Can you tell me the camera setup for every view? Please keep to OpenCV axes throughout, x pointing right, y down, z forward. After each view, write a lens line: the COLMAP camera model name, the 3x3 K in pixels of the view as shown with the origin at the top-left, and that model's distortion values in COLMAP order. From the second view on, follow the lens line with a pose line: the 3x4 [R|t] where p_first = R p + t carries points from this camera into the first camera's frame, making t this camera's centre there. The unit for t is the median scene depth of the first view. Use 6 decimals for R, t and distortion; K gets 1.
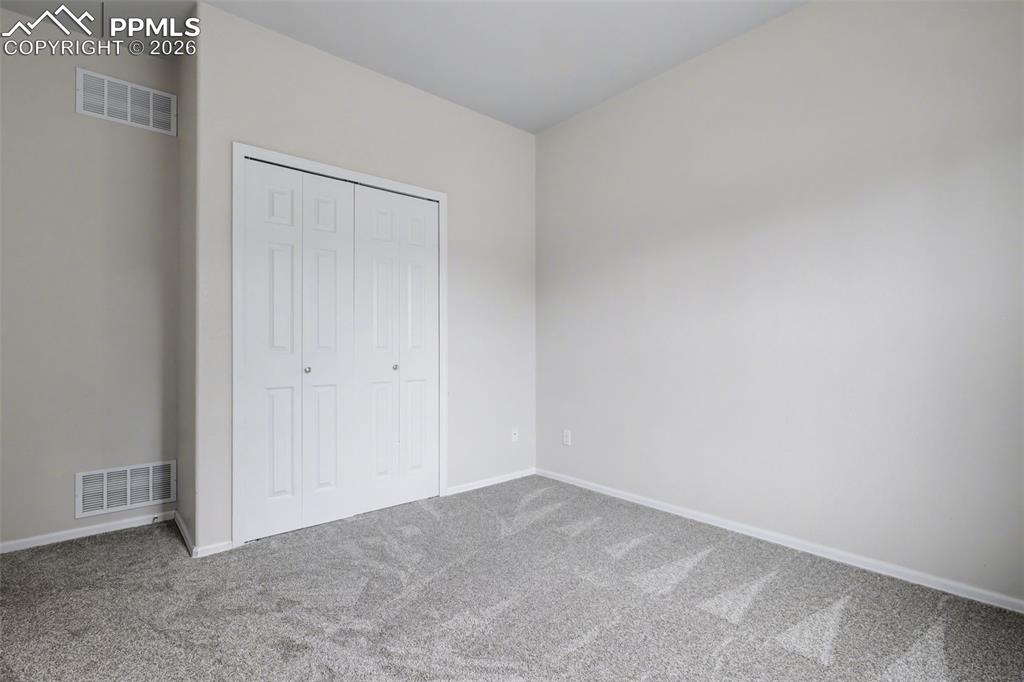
lens RADIAL K [[479.8, 0, 512.9], [0, 479.8, 345.1], [0, 0, 1]] dist [-0.004498, 0.000741]
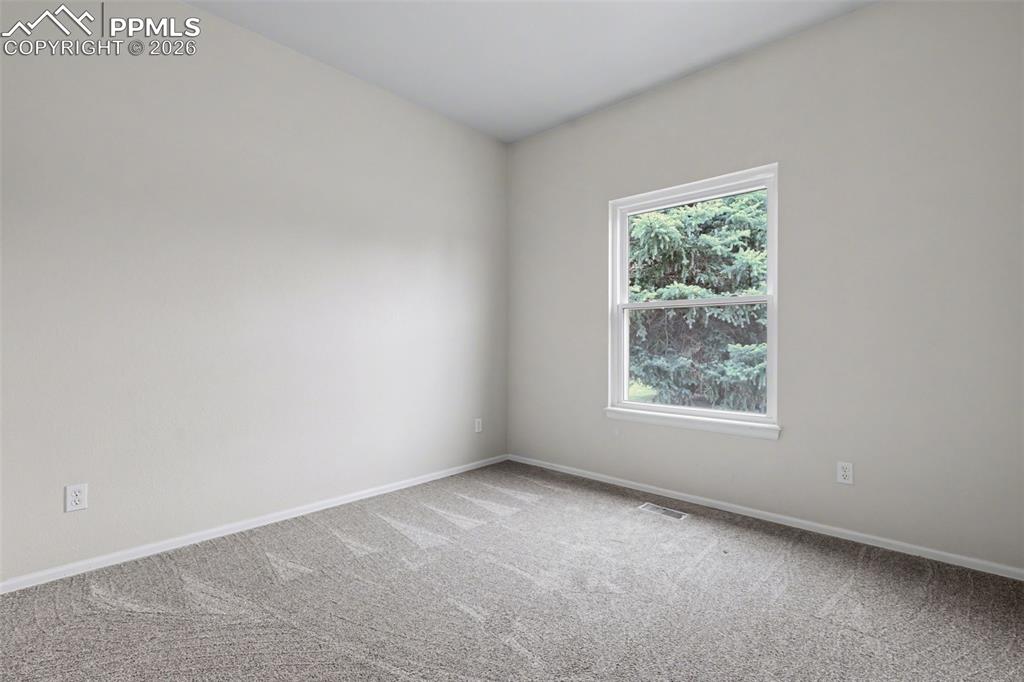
lens RADIAL K [[479.8, 0, 512.9], [0, 479.8, 341.1], [0, 0, 1]] dist [-0.004498, 0.000741]
pose [[-0.129825, 0.002907, 0.991533, -0.855225], [-0.010377, 0.999937, -0.004291, 0.000941], [-0.991483, -0.010847, -0.129787, 0.886168]]
